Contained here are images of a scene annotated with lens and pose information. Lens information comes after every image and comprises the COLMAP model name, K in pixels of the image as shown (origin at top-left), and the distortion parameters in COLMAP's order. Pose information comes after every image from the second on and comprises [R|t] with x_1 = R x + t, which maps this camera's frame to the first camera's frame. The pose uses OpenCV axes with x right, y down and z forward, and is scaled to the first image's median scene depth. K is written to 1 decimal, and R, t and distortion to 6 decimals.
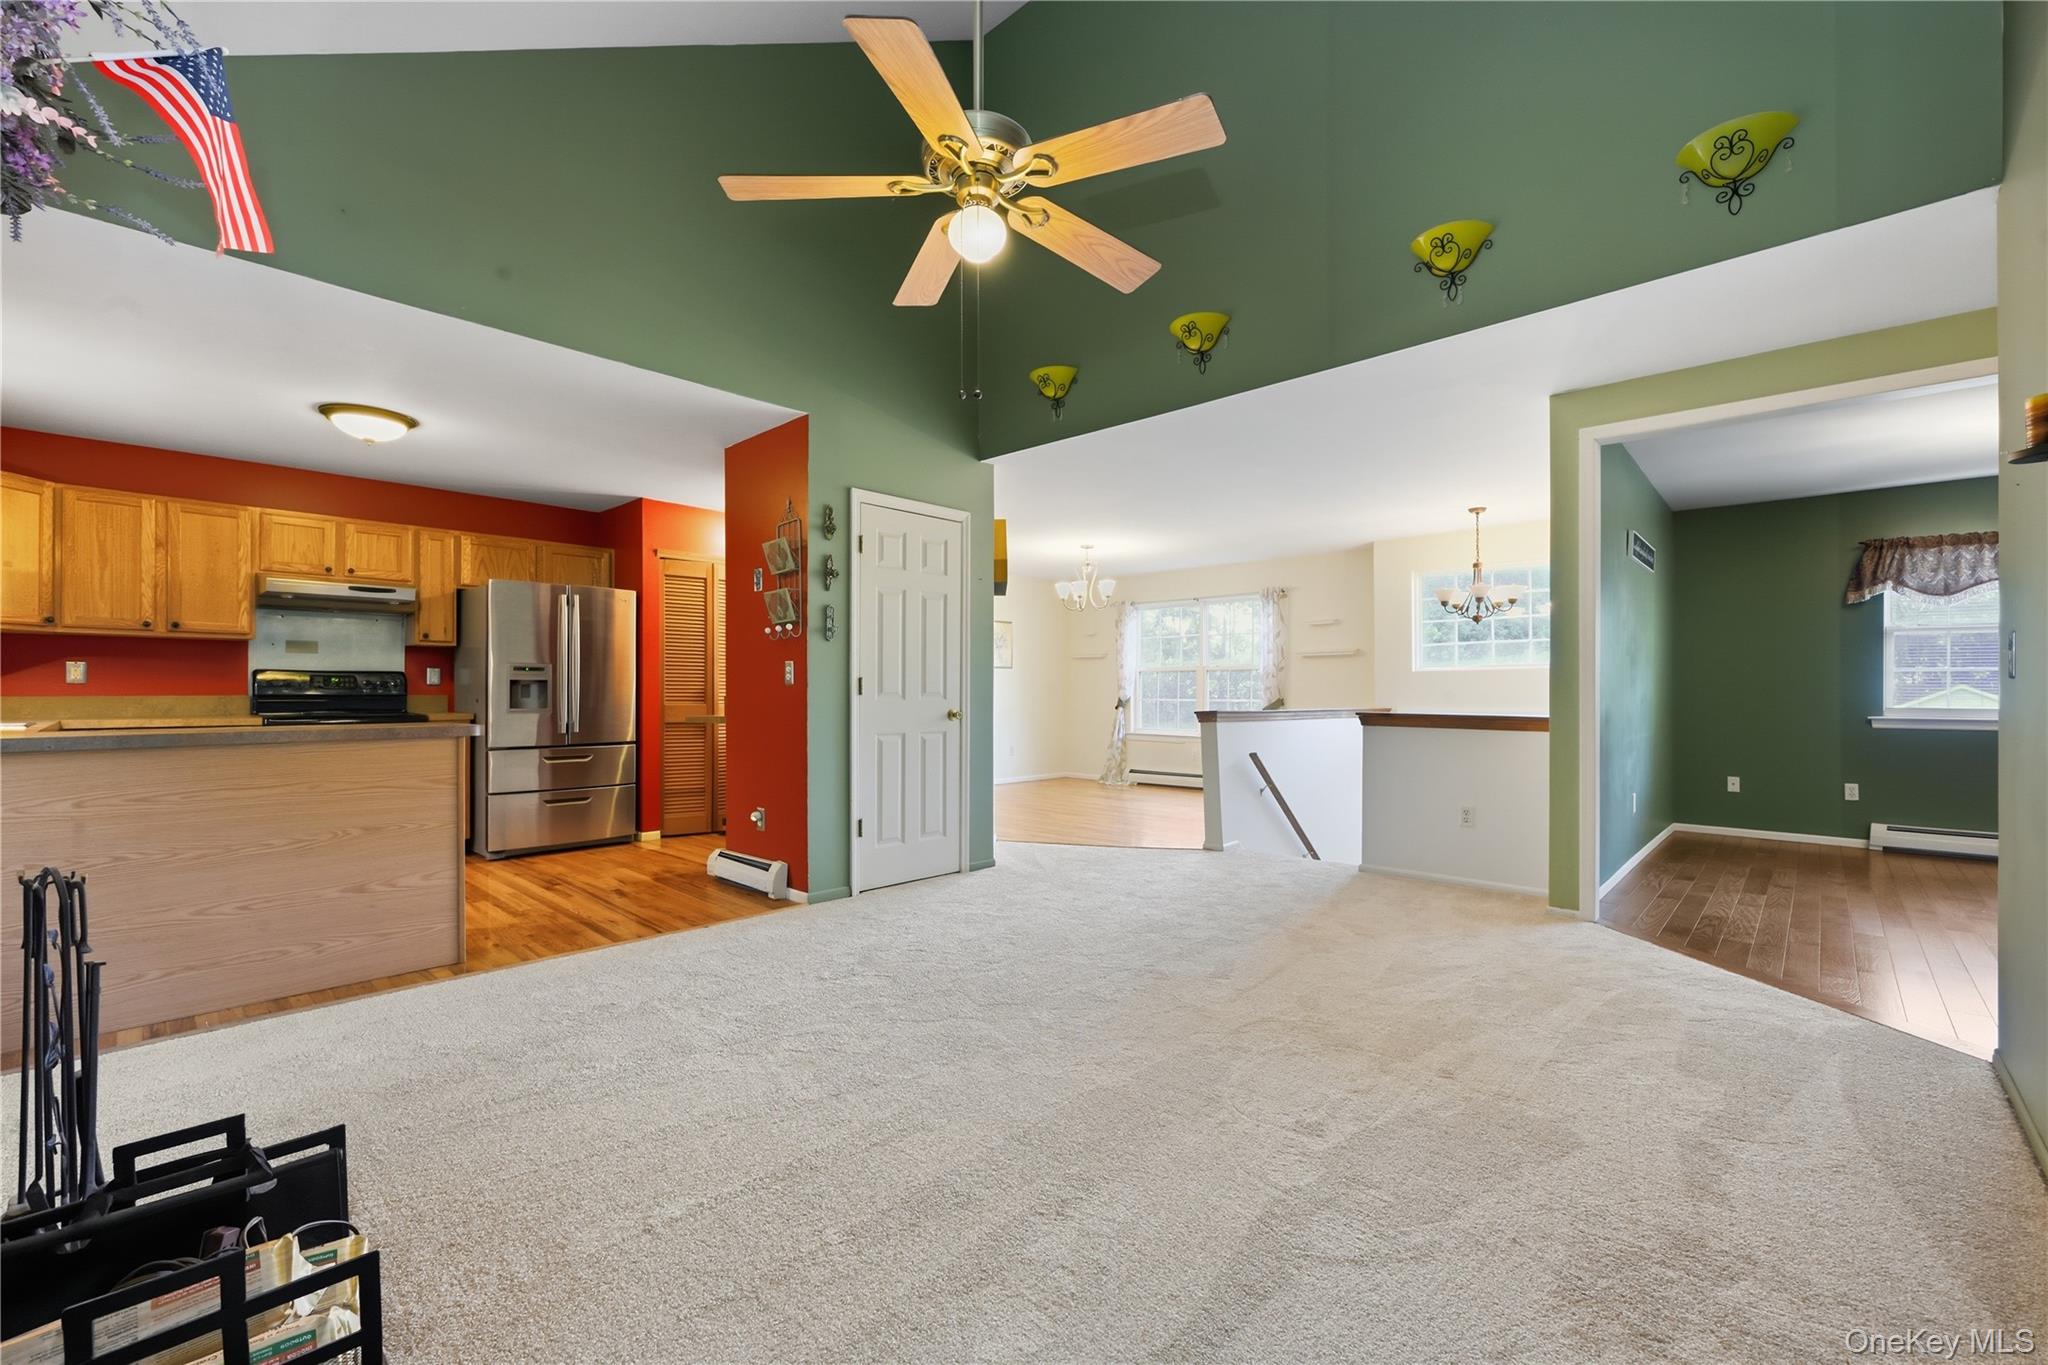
lens RADIAL K [[849.5, 0, 1021.6], [0, 849.5, 693.1], [0, 0, 1]] dist [-0.001198, -0.000383]
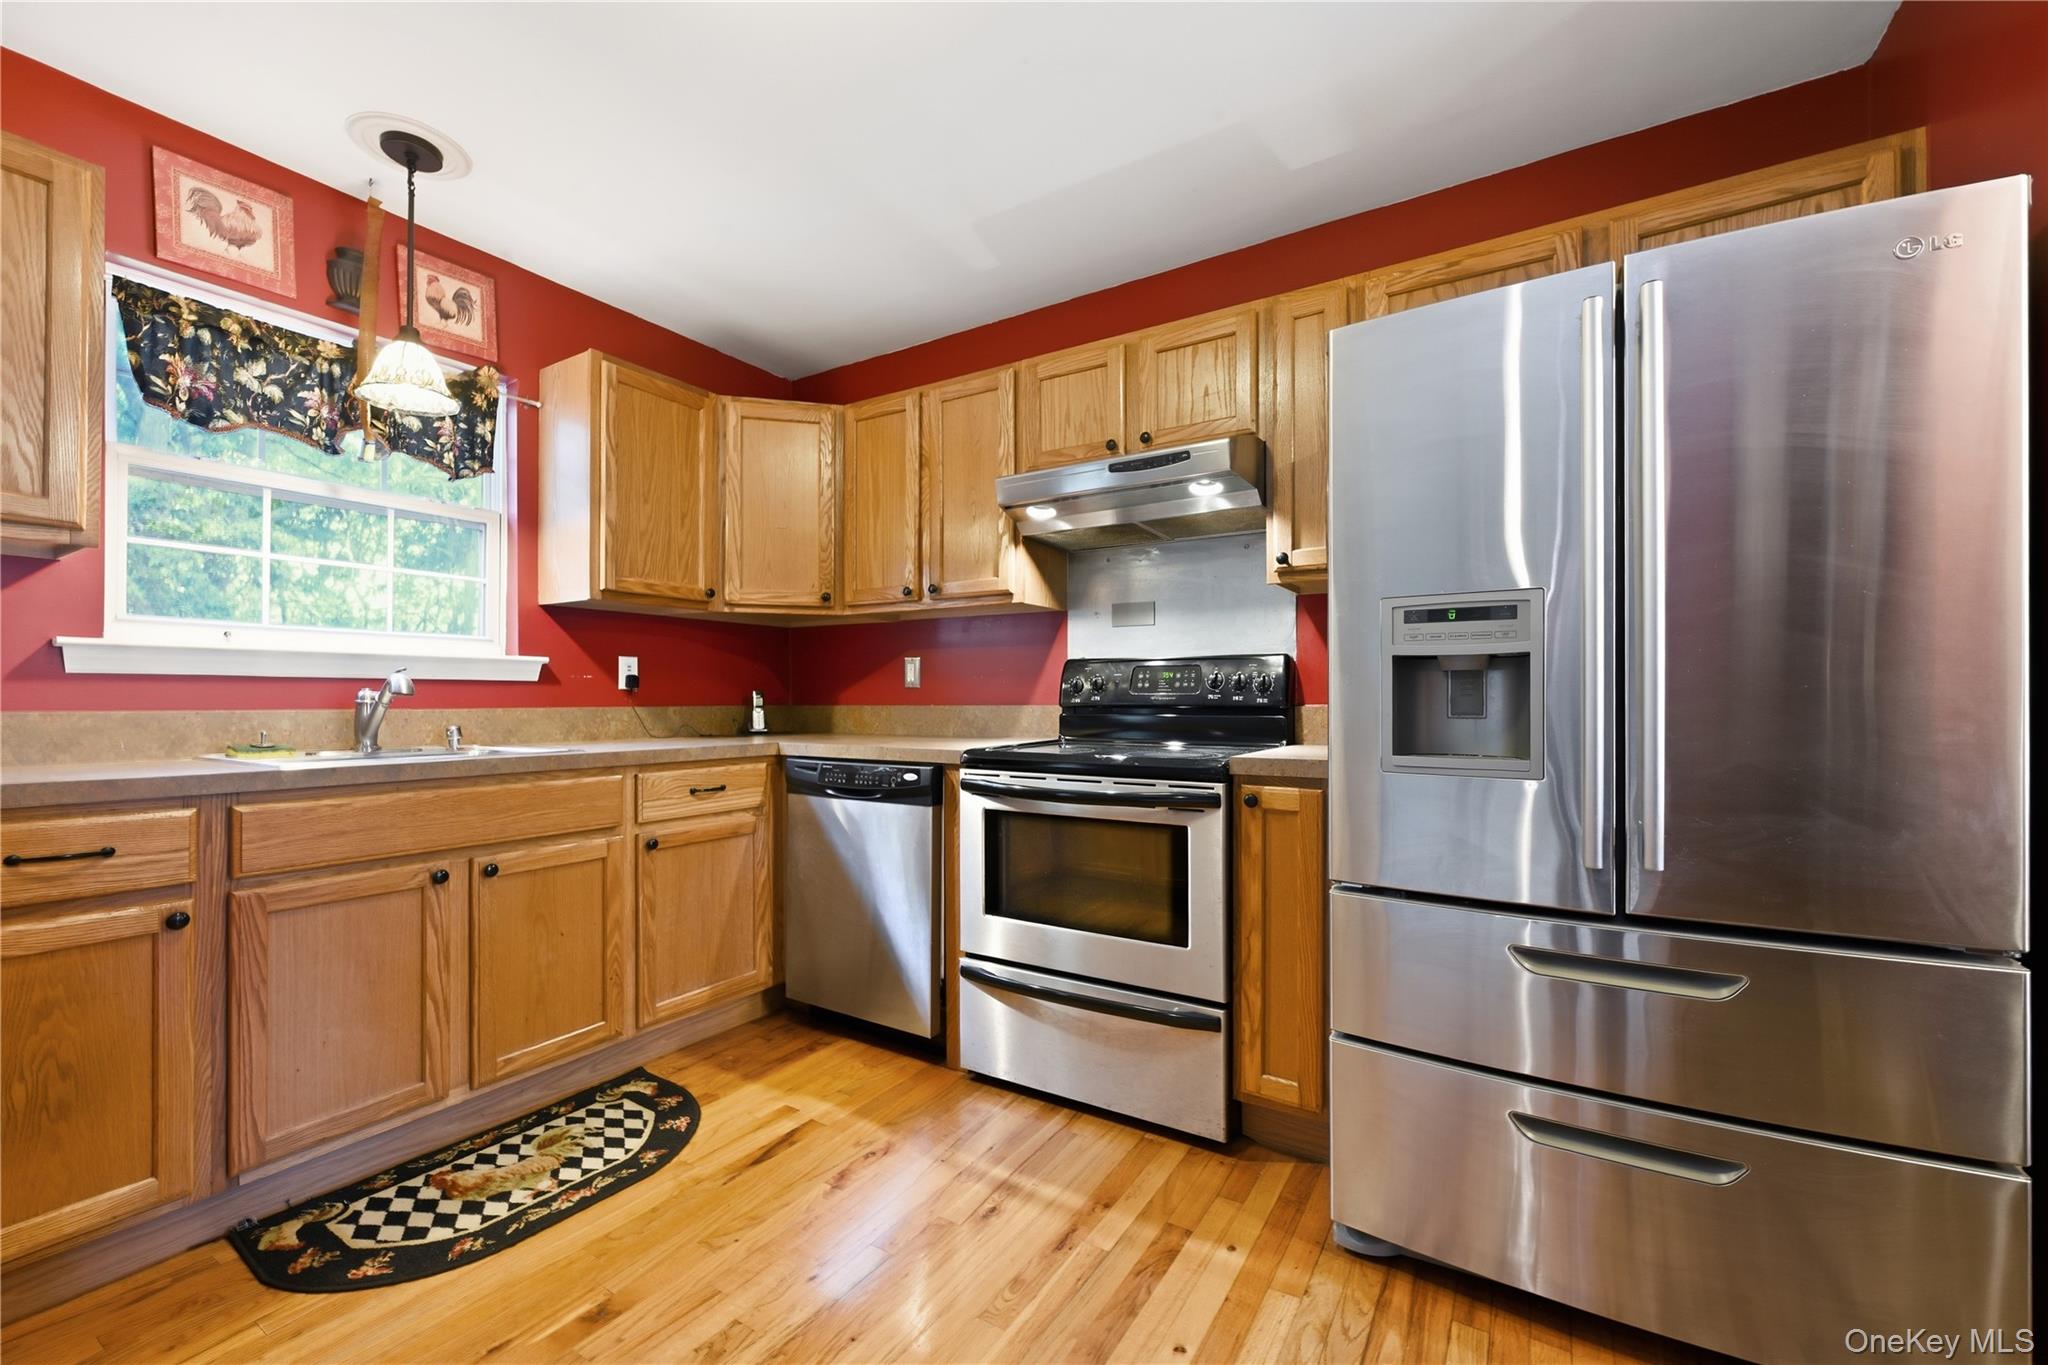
lens RADIAL K [[810.1, 0, 1029.9], [0, 810.1, 688.3], [0, 0, 1]] dist [0.000352, -0.000137]
pose [[0.186067, -0.013366, -0.982446, -0.354444], [-0.001092, 0.999904, -0.013810, -0.000685], [0.982536, 0.003642, 0.186034, 0.826178]]
